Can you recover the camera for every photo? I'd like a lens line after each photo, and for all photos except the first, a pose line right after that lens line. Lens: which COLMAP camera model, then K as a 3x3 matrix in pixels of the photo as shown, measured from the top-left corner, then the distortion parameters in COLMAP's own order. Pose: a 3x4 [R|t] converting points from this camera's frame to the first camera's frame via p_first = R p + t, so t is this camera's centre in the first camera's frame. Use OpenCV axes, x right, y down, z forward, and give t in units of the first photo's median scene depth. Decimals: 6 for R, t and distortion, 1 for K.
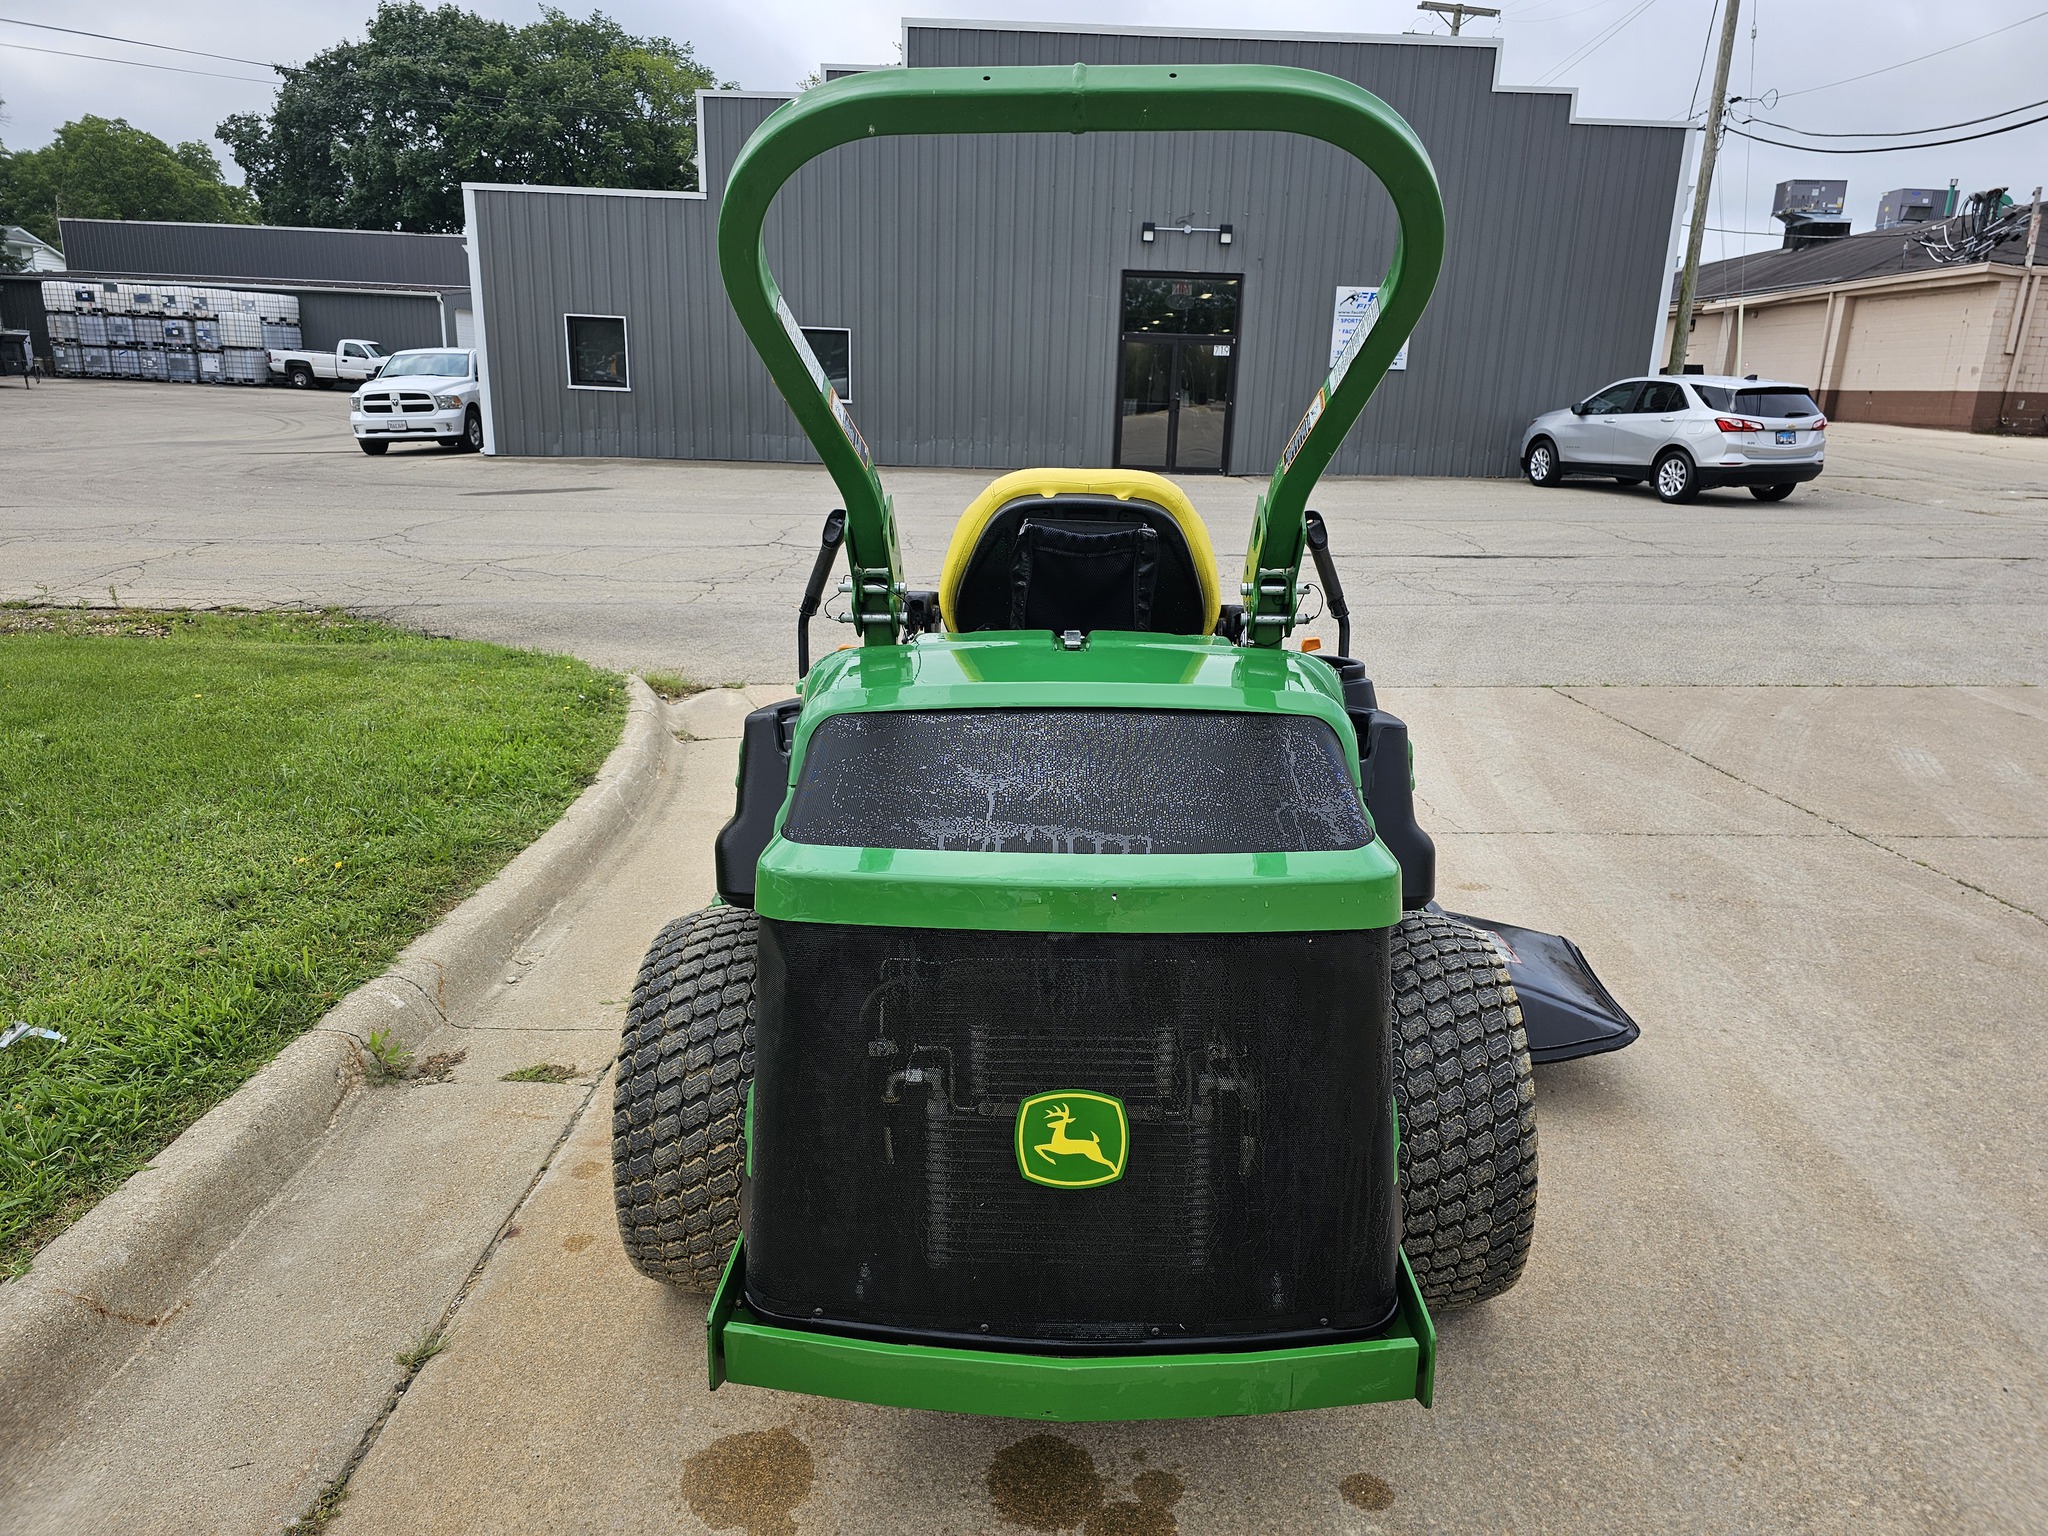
lens RADIAL K [[1372.8, 0, 1024.7], [0, 1372.8, 776.1], [0, 0, 1]] dist [0.052067, -0.043394]
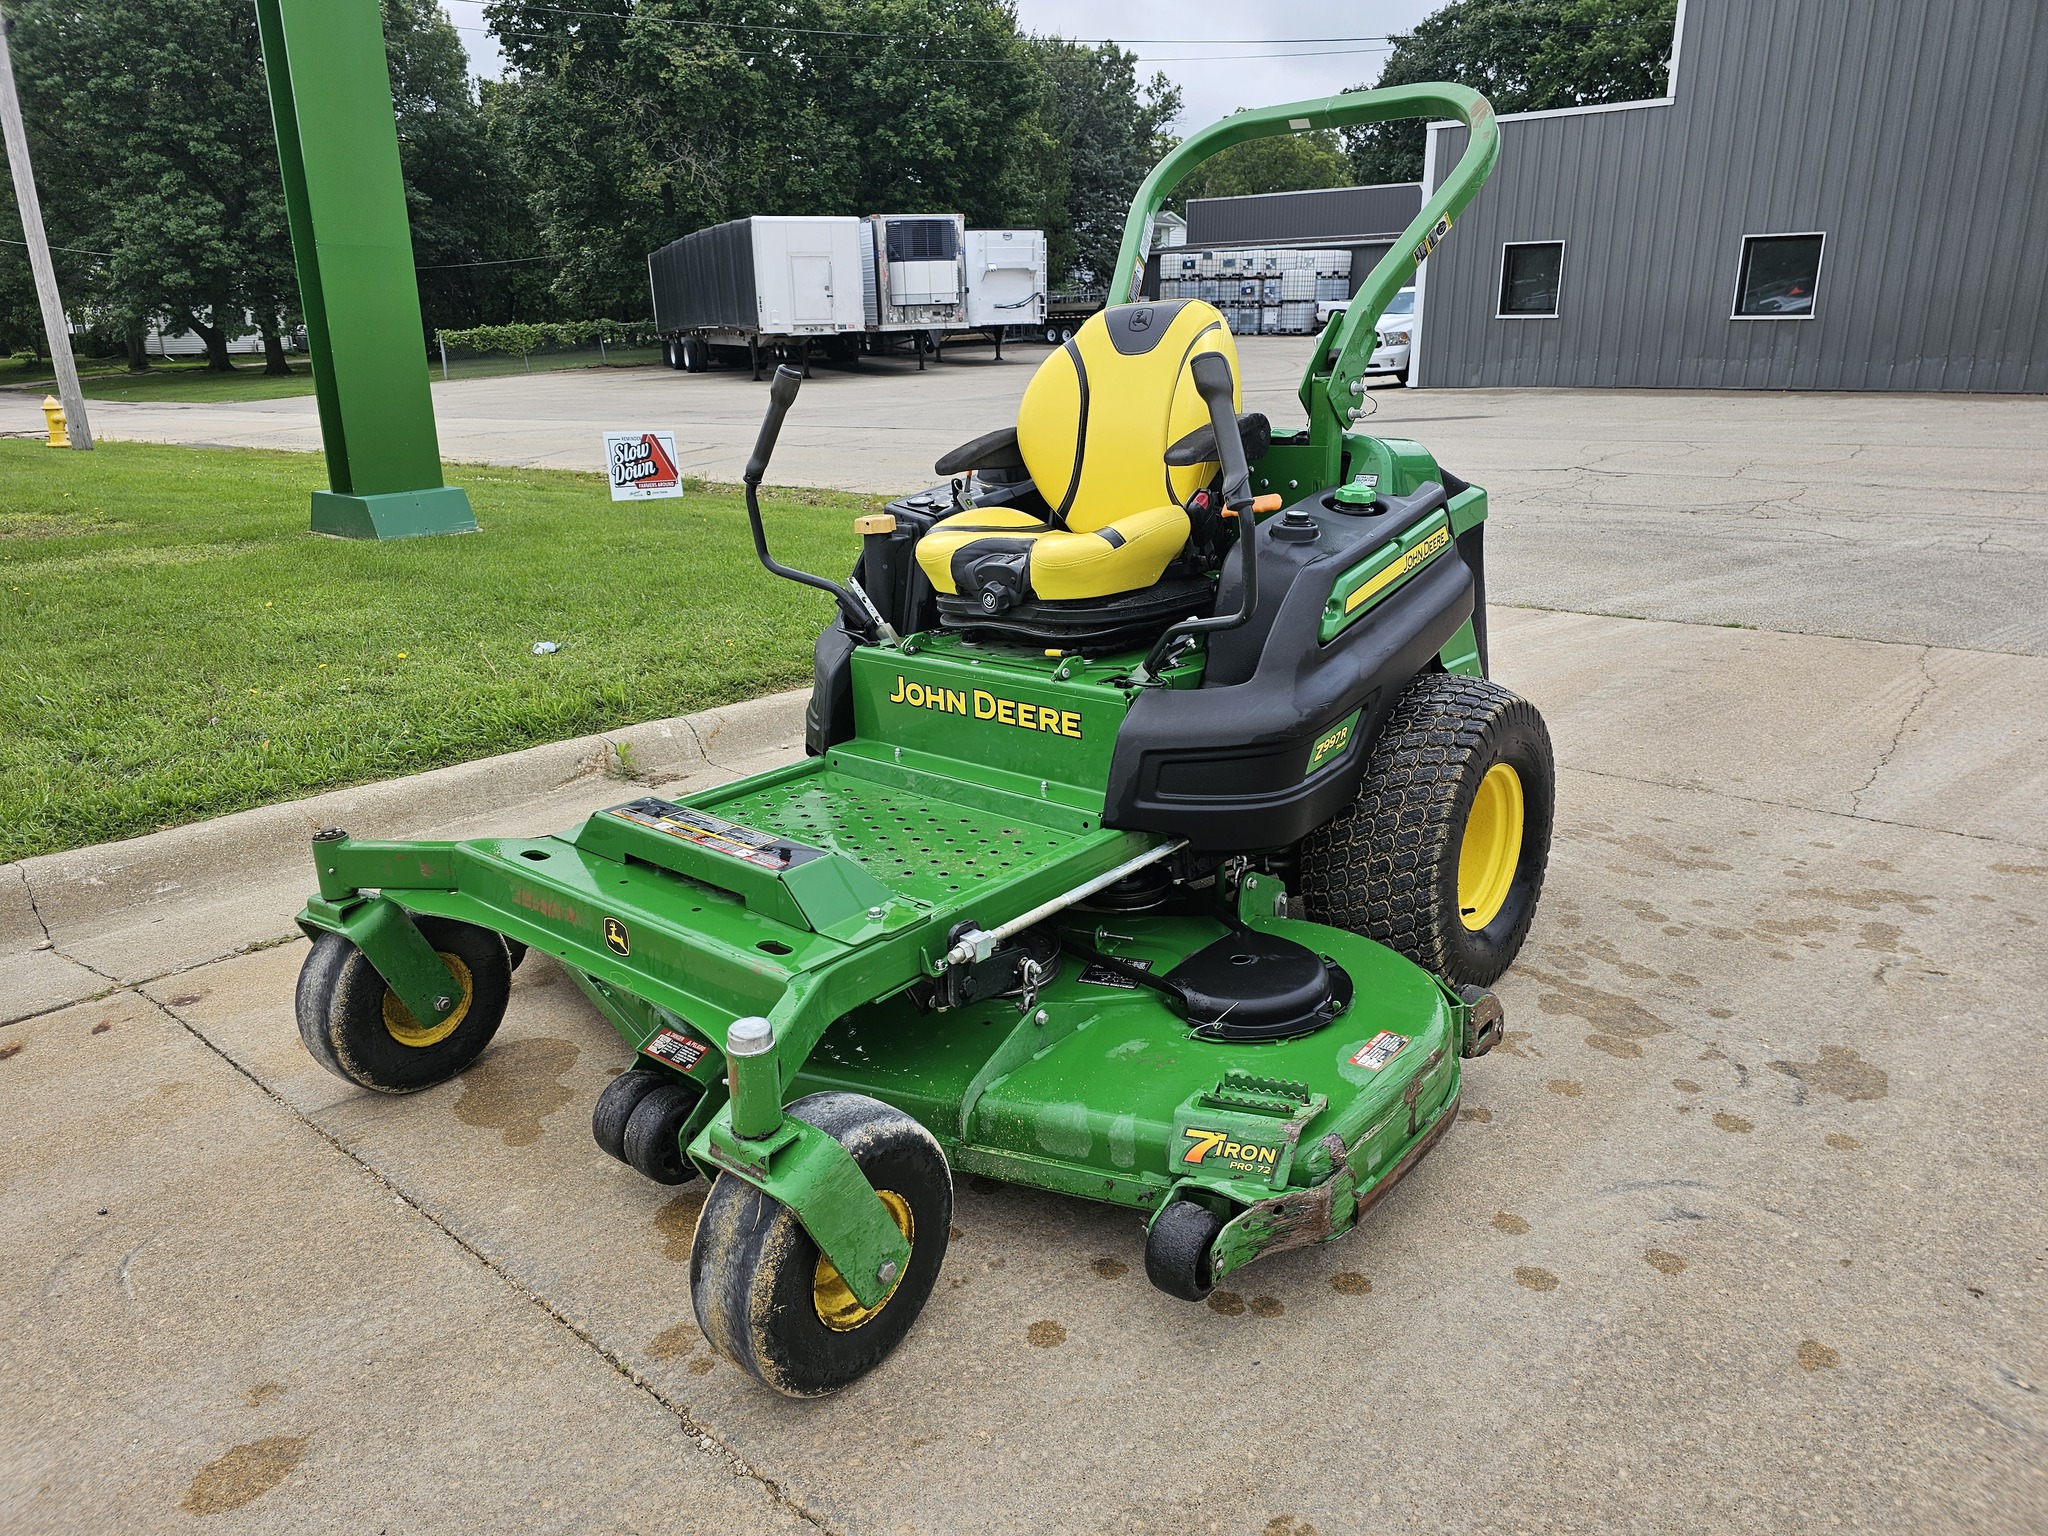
lens RADIAL K [[1372.8, 0, 1015.2], [0, 1372.8, 749.9], [0, 0, 1]] dist [0.052067, -0.043394]
pose [[0.749255, 0.160339, -0.642580, 0.083254], [-0.147024, 0.986310, 0.074676, 0.002803], [0.645756, 0.038523, 0.762571, 0.019854]]
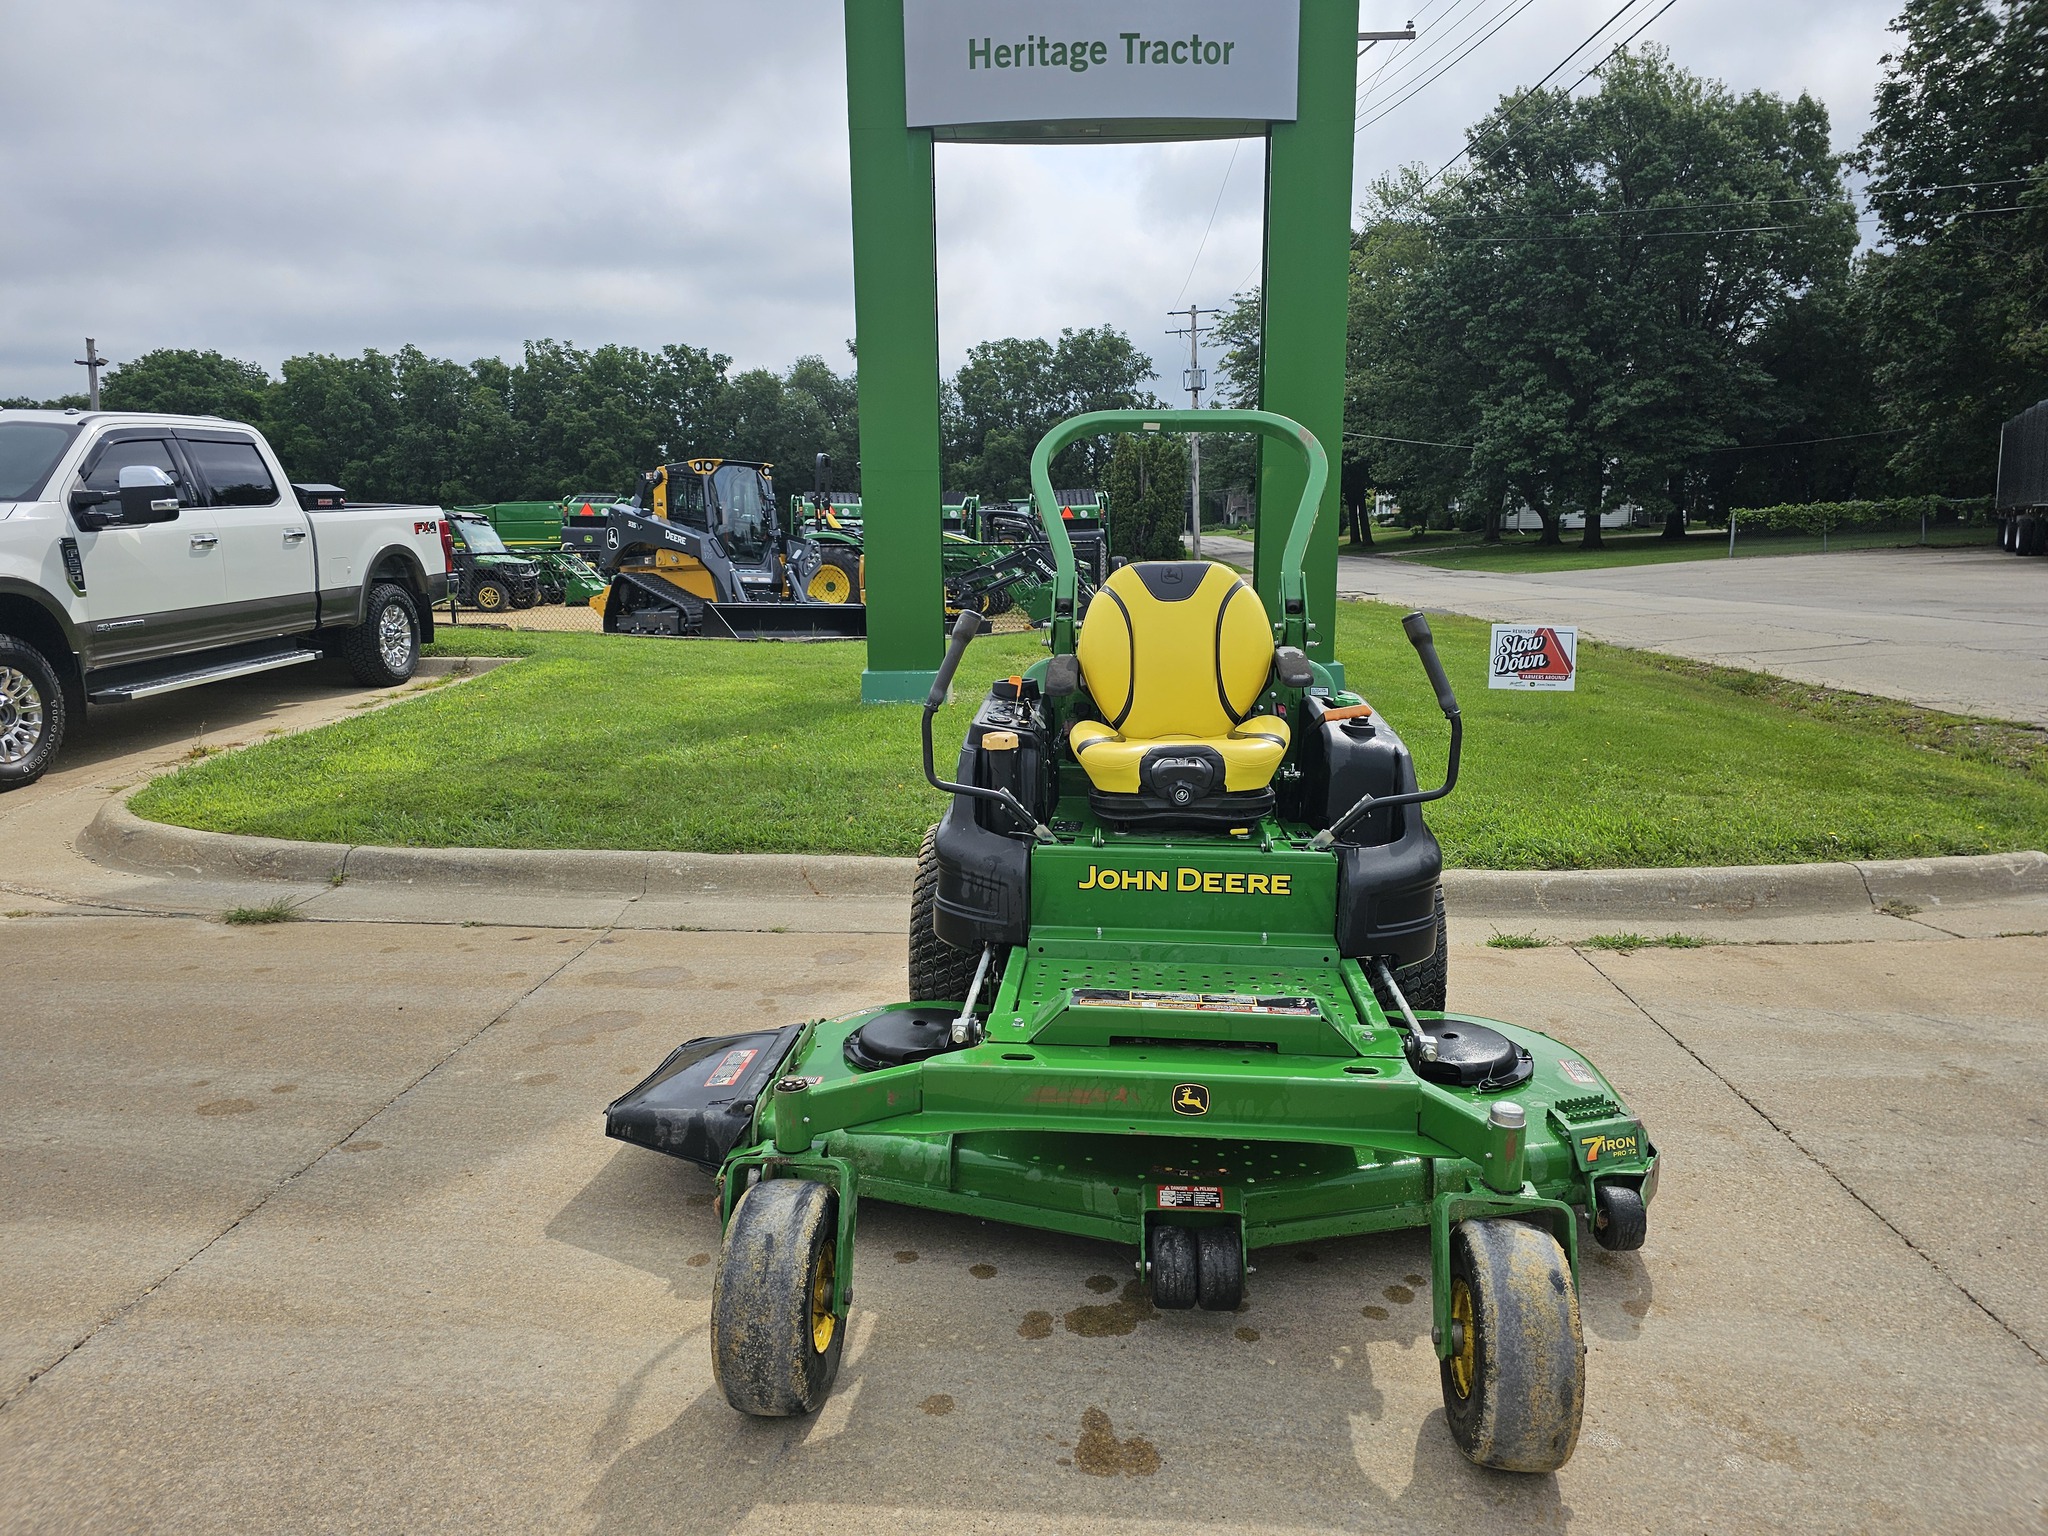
lens RADIAL K [[1372.8, 0, 1029.9], [0, 1372.8, 756.9], [0, 0, 1]] dist [0.052067, -0.043394]
pose [[-0.053778, 0.148221, -0.987491, 0.140759], [-0.260031, 0.952724, 0.157164, -0.026200], [0.964102, 0.265230, -0.012694, 0.108685]]
